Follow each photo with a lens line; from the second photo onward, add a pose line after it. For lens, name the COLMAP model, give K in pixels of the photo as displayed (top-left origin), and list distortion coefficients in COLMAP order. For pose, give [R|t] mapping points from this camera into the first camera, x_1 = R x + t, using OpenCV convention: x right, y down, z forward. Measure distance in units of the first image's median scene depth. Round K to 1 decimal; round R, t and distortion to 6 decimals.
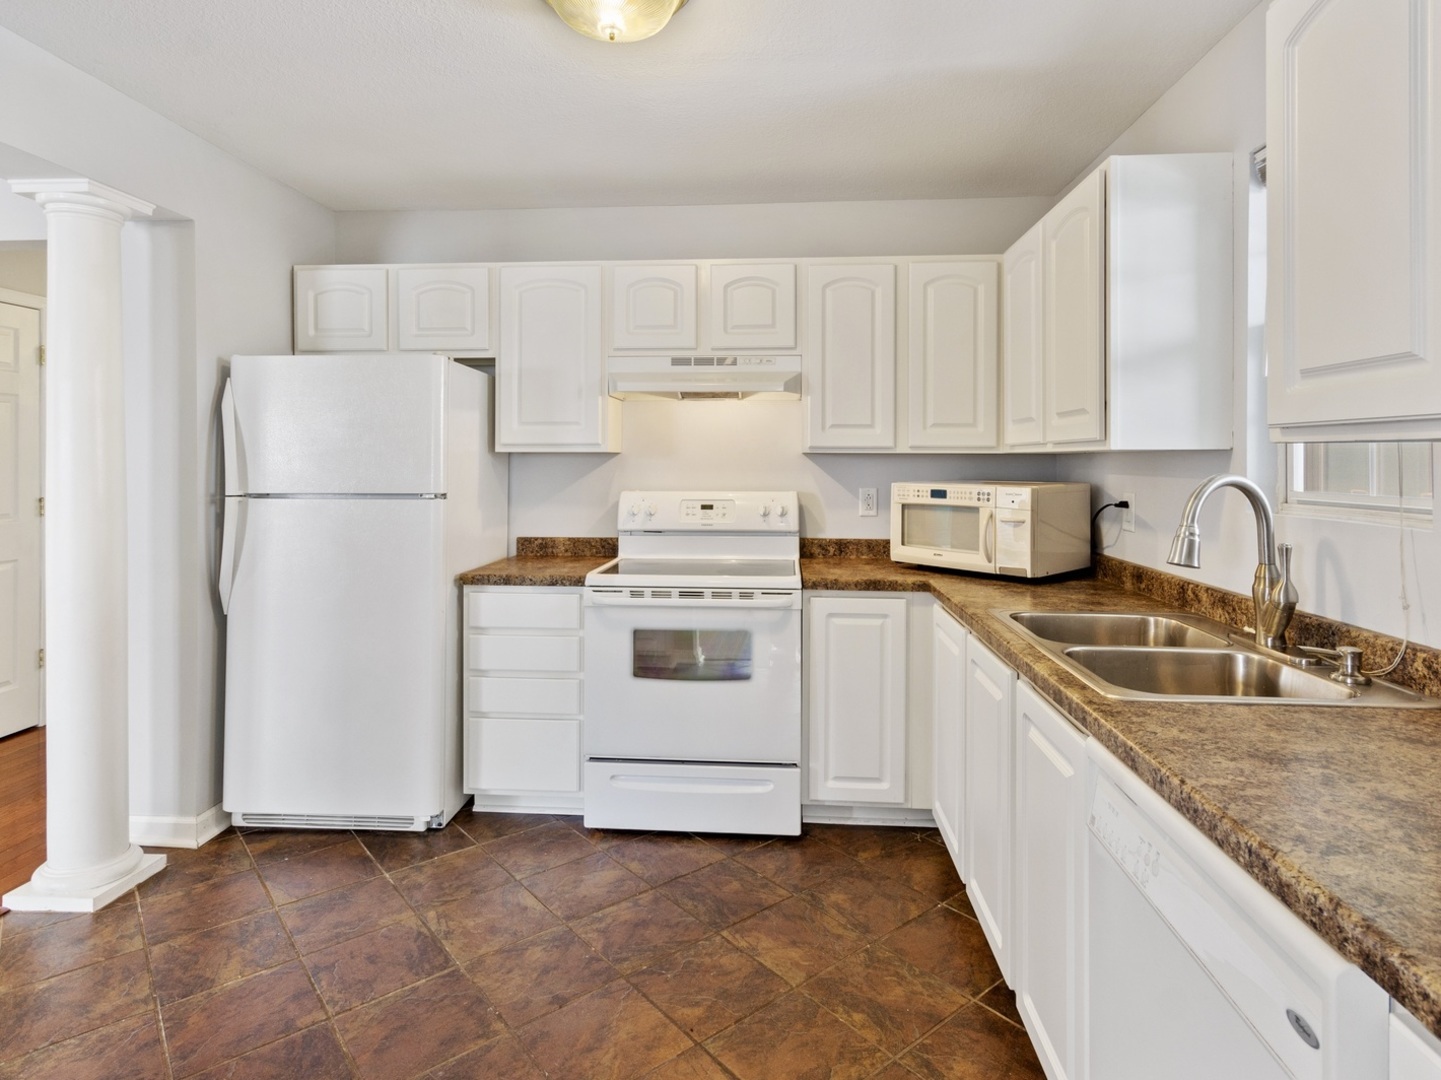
lens RADIAL K [[801.8, 0, 722.6], [0, 801.8, 464.2], [0, 0, 1]] dist [-0.000233, 0.000778]
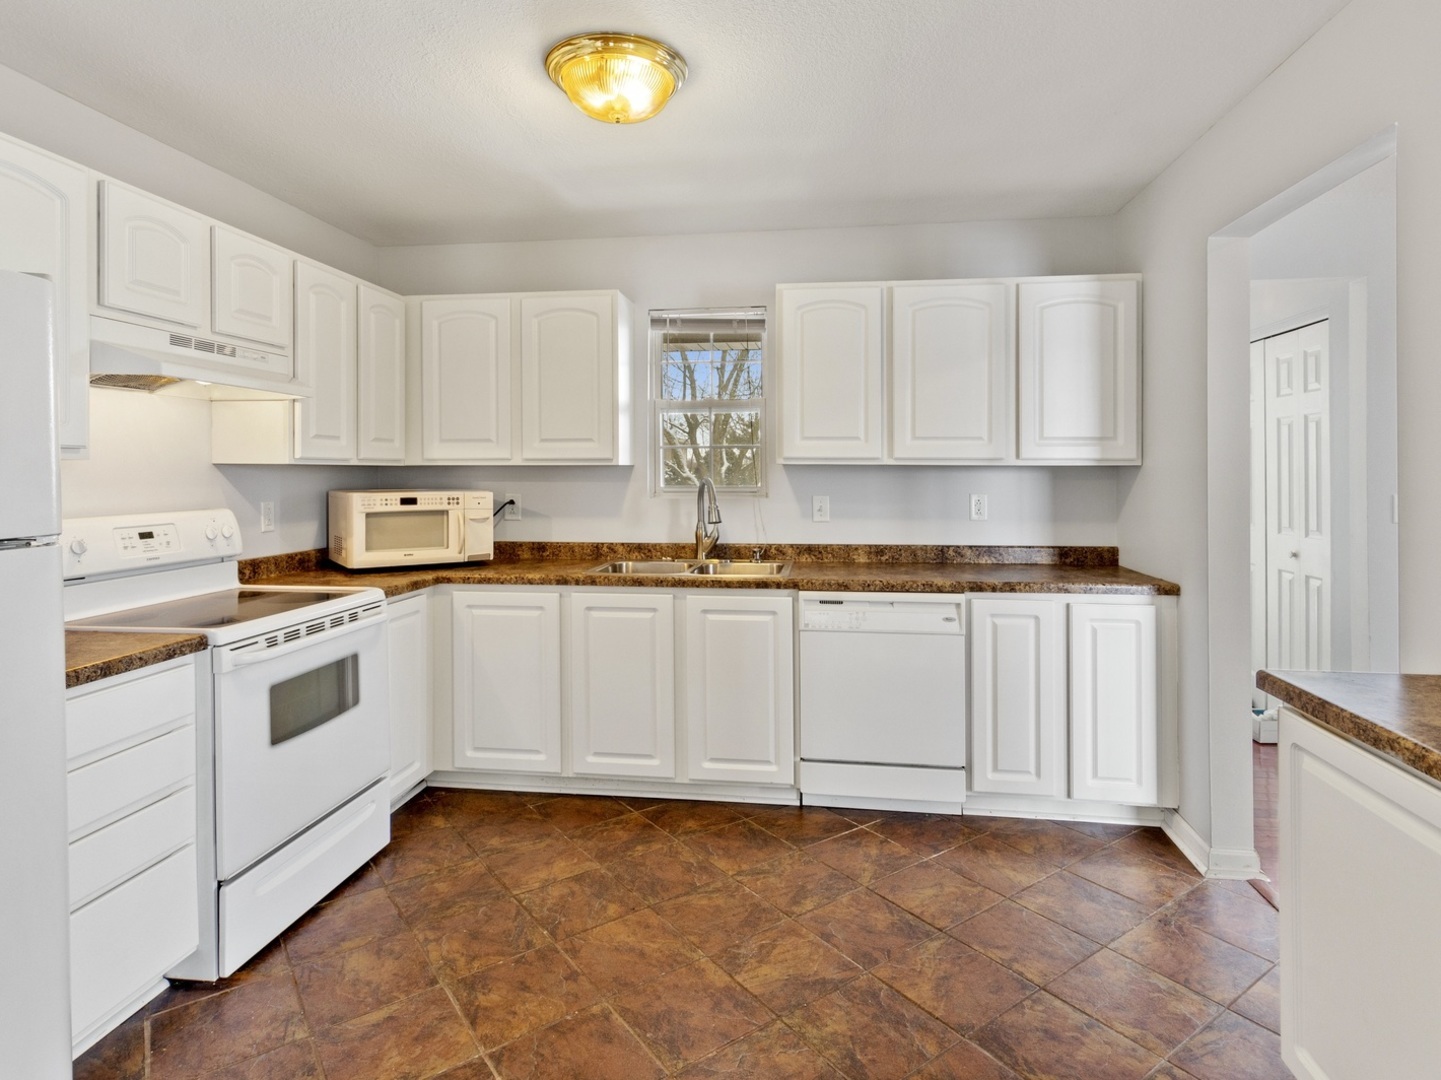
lens RADIAL K [[798.8, 0, 725.4], [0, 798.8, 471.7], [0, 0, 1]] dist [0.004889, 0.000984]
pose [[0.062454, -0.002149, 0.998046, -0.866318], [0.004896, 0.999986, 0.001847, -0.004916], [-0.998036, 0.004771, 0.062464, 0.499661]]
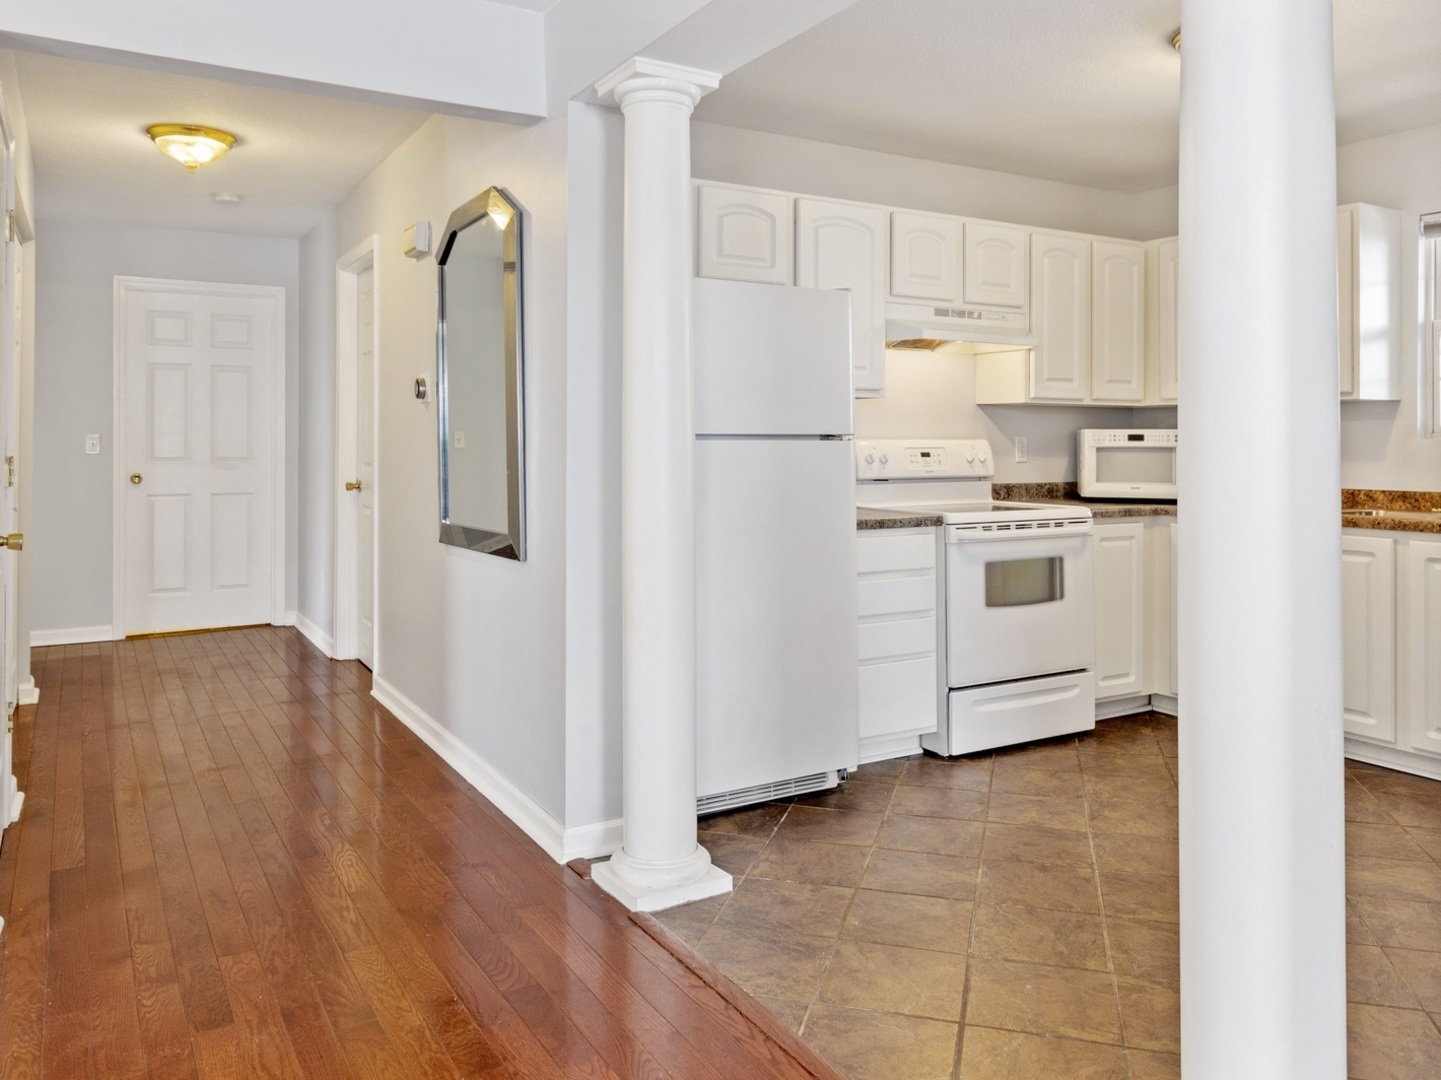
lens RADIAL K [[1088.6, 0, 720.7], [0, 1088.6, 446.6], [0, 0, 1]] dist [-0.003739, 0.000137]
pose [[0.825726, -0.003035, 0.564063, -1.217096], [0.002294, 0.999995, 0.002023, 0.047431], [-0.564066, -0.000376, 0.825729, -0.000380]]
